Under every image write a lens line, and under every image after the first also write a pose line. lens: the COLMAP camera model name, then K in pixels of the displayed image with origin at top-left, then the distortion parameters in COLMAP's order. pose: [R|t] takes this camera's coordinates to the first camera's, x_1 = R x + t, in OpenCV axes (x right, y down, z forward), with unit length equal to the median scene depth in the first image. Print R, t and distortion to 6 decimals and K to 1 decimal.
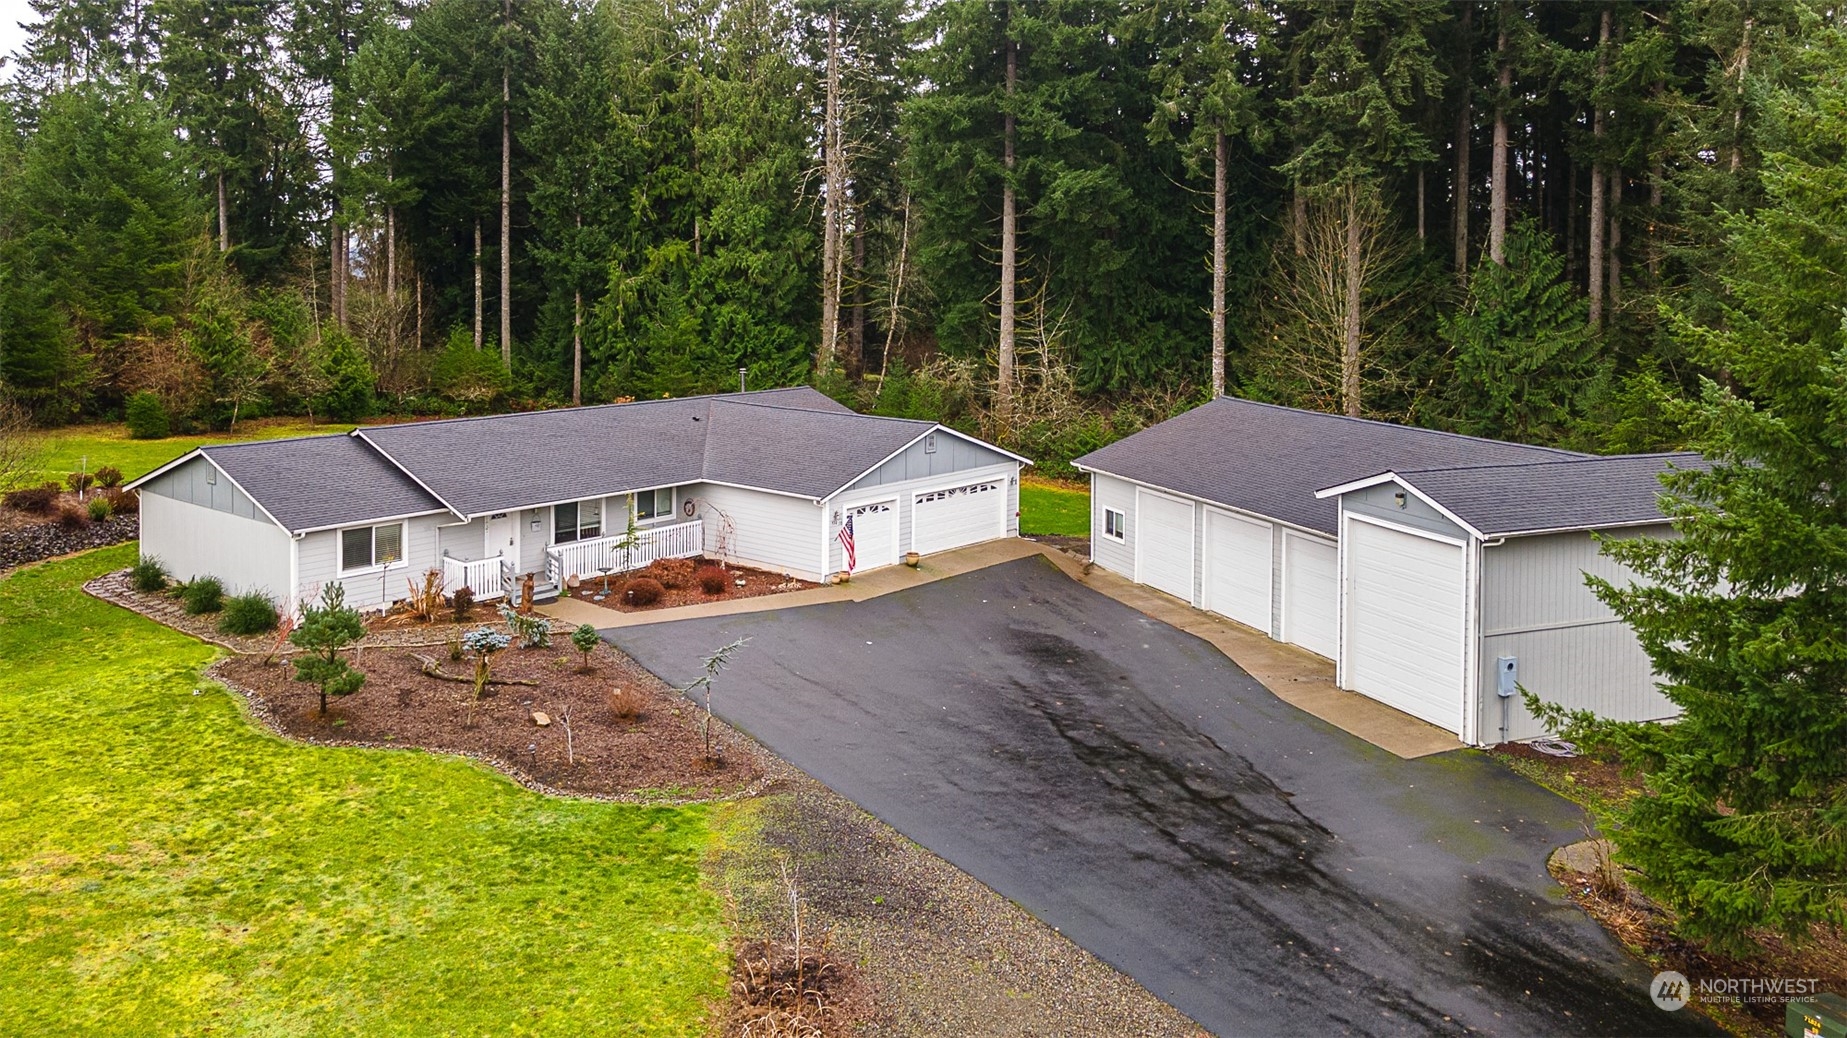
lens RADIAL K [[1250.3, 0, 892.4], [0, 1250.3, 428.0], [0, 0, 1]] dist [0.032134, 0.016941]
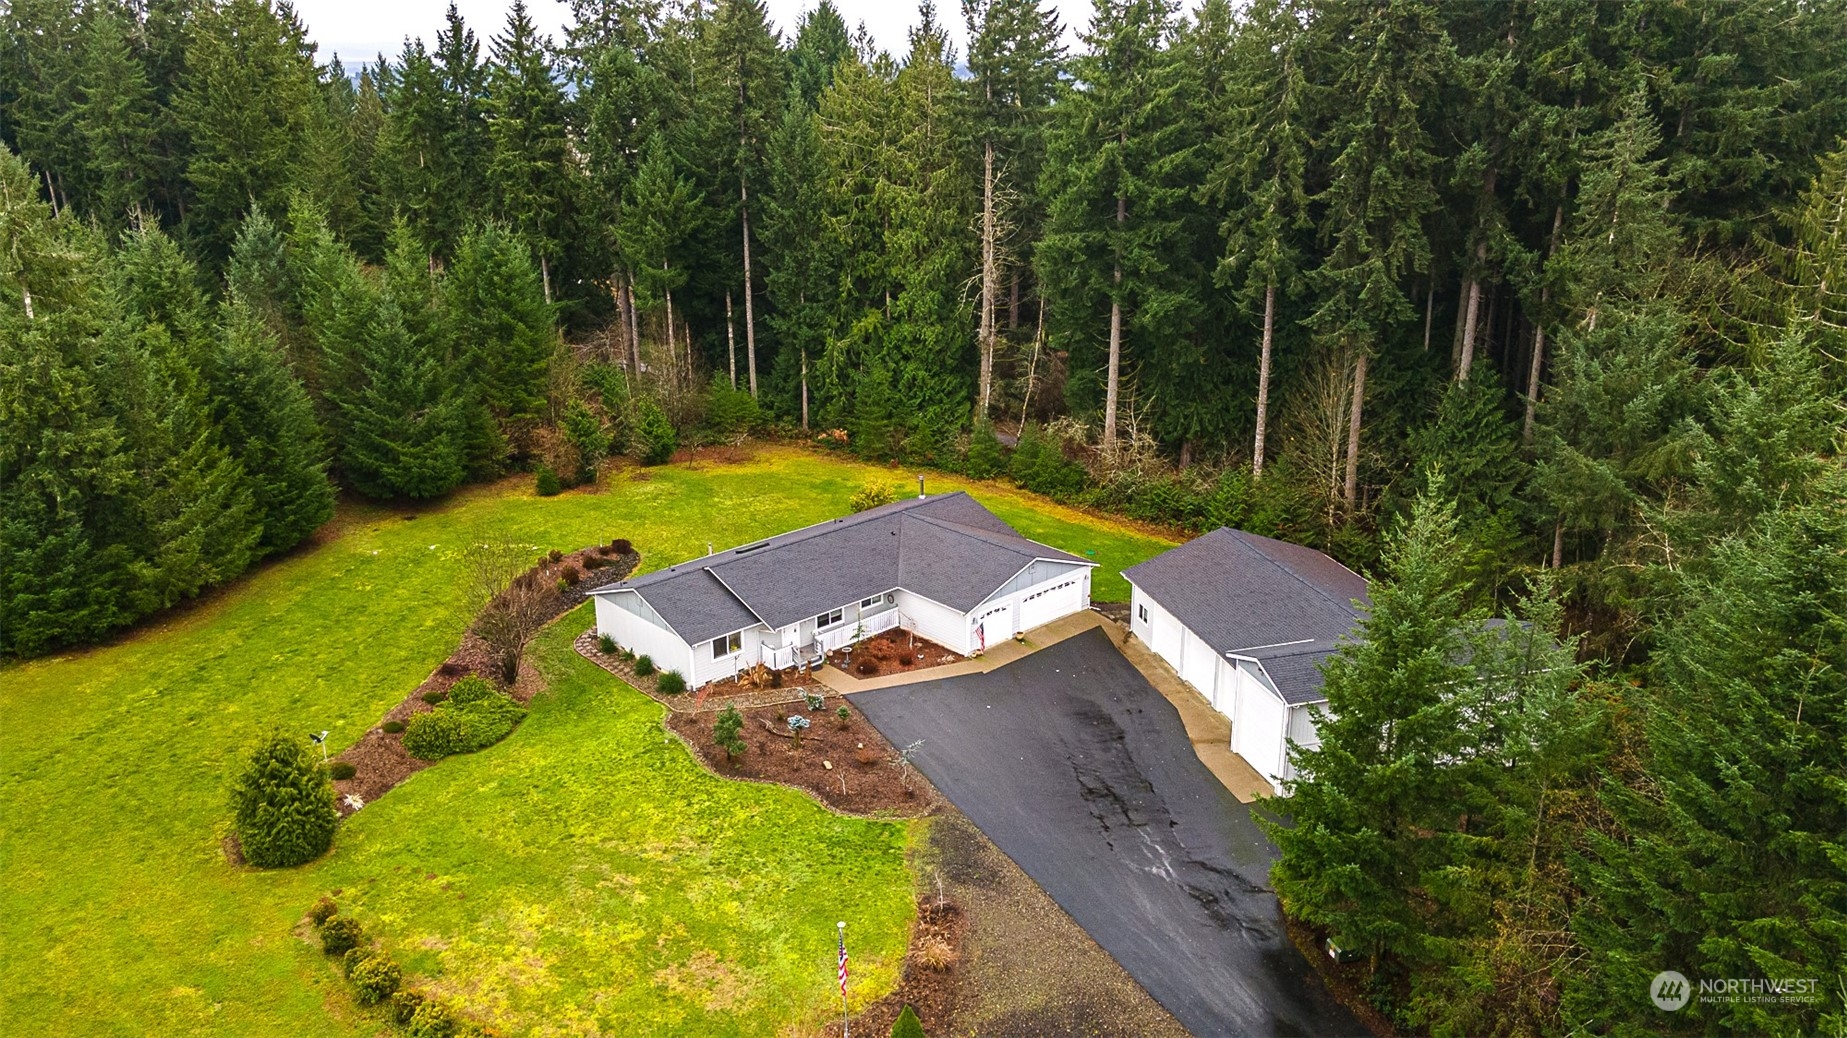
lens RADIAL K [[1331.6, 0, 928.9], [0, 1331.6, 519.7], [0, 0, 1]] dist [0.051310, 0.022703]
pose [[0.992923, 0.024492, -0.116211, 0.074567], [0.009411, 0.959202, 0.282566, -0.420624], [0.118390, -0.281660, 0.952182, -0.529193]]
